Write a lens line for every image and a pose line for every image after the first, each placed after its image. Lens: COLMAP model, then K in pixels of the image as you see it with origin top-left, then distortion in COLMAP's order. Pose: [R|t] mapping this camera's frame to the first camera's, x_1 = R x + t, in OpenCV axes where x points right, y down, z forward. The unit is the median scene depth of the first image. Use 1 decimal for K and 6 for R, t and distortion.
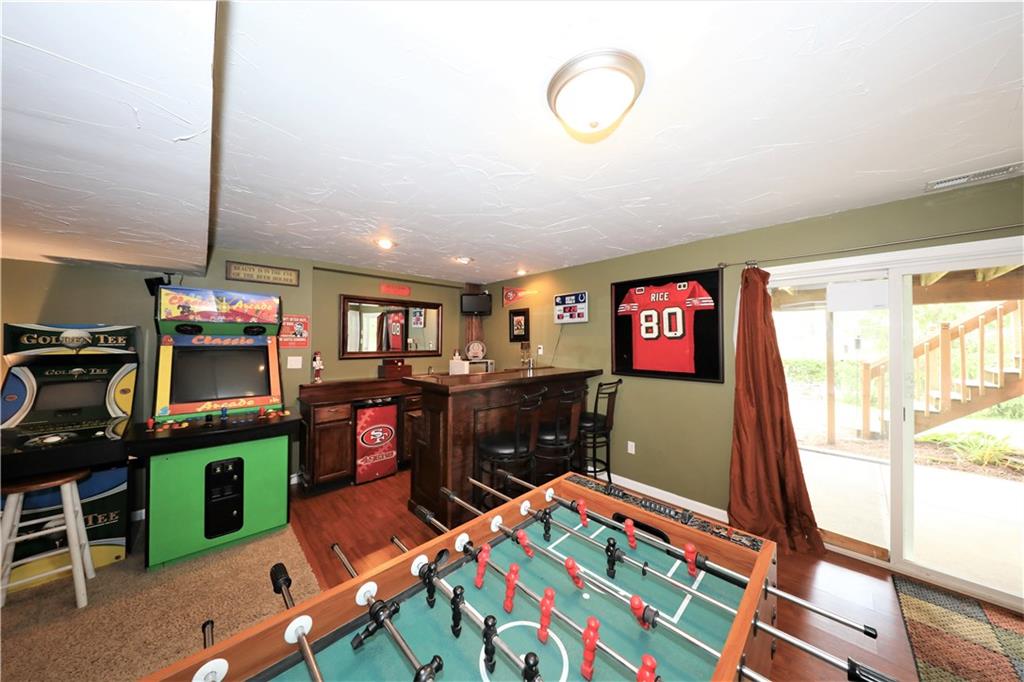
lens RADIAL K [[320.5, 0, 515.2], [0, 320.5, 337.1], [0, 0, 1]] dist [-0.007656, -0.000401]
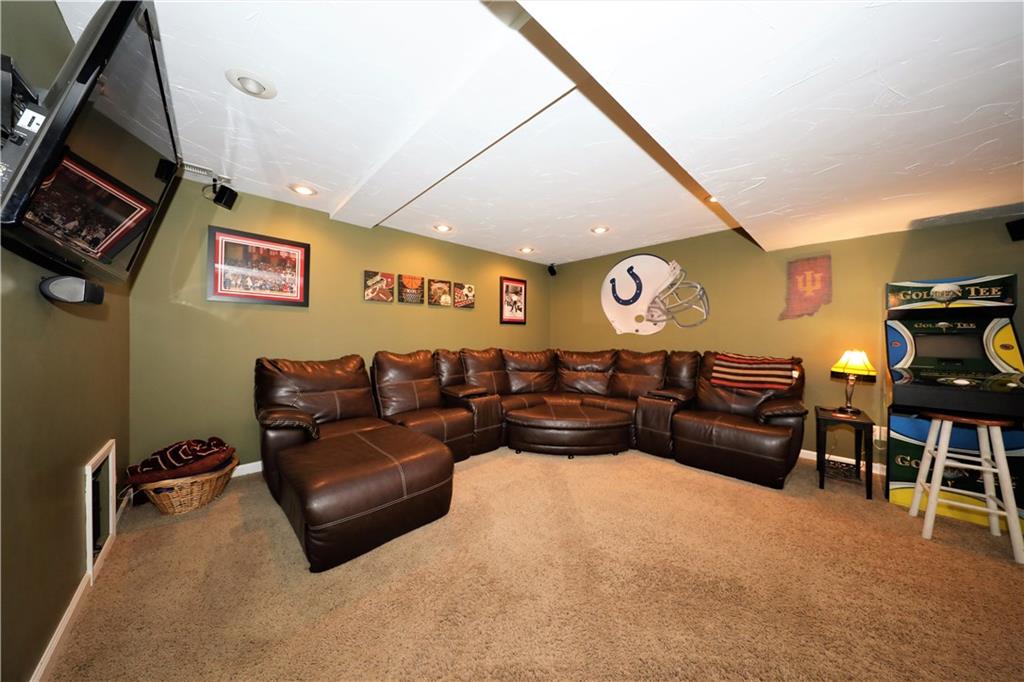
lens RADIAL K [[320.5, 0, 506.2], [0, 320.5, 336.5], [0, 0, 1]] dist [-0.007656, -0.000401]
pose [[-0.035523, 0.001795, -0.999367, -0.238646], [0.006796, 0.999976, 0.001555, 0.104159], [0.999346, -0.006737, -0.035535, -0.301972]]
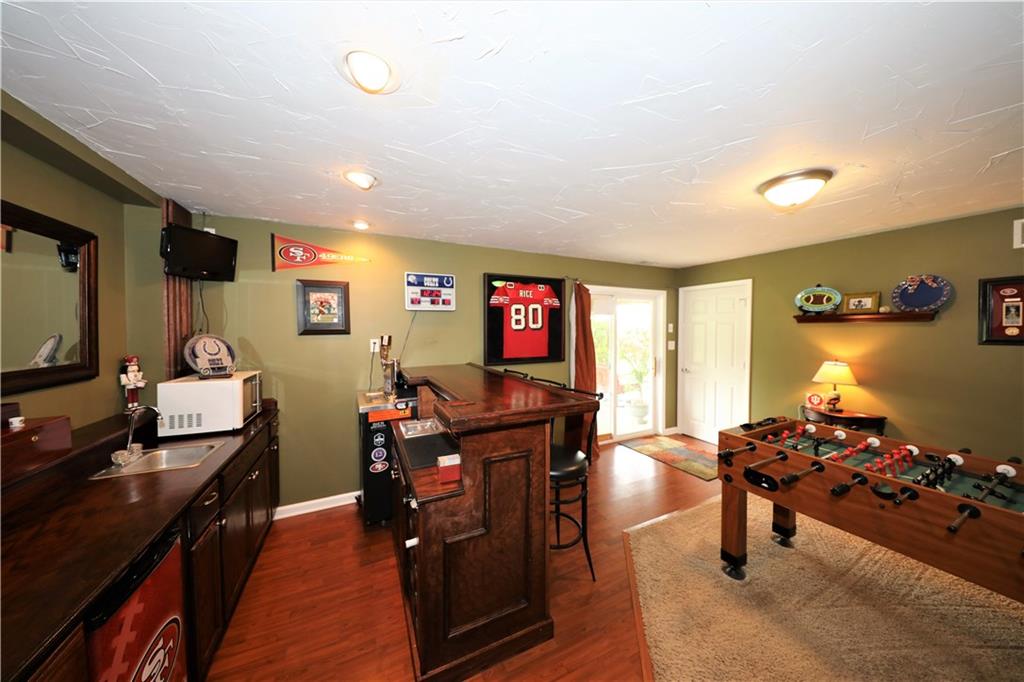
lens RADIAL K [[320.5, 0, 511.9], [0, 320.5, 334.3], [0, 0, 1]] dist [-0.007656, -0.000401]
pose [[0.295716, -0.017318, 0.955119, -0.712130], [-0.008238, 0.999752, 0.020678, -0.002711], [-0.955240, -0.013983, 0.295500, 0.742837]]
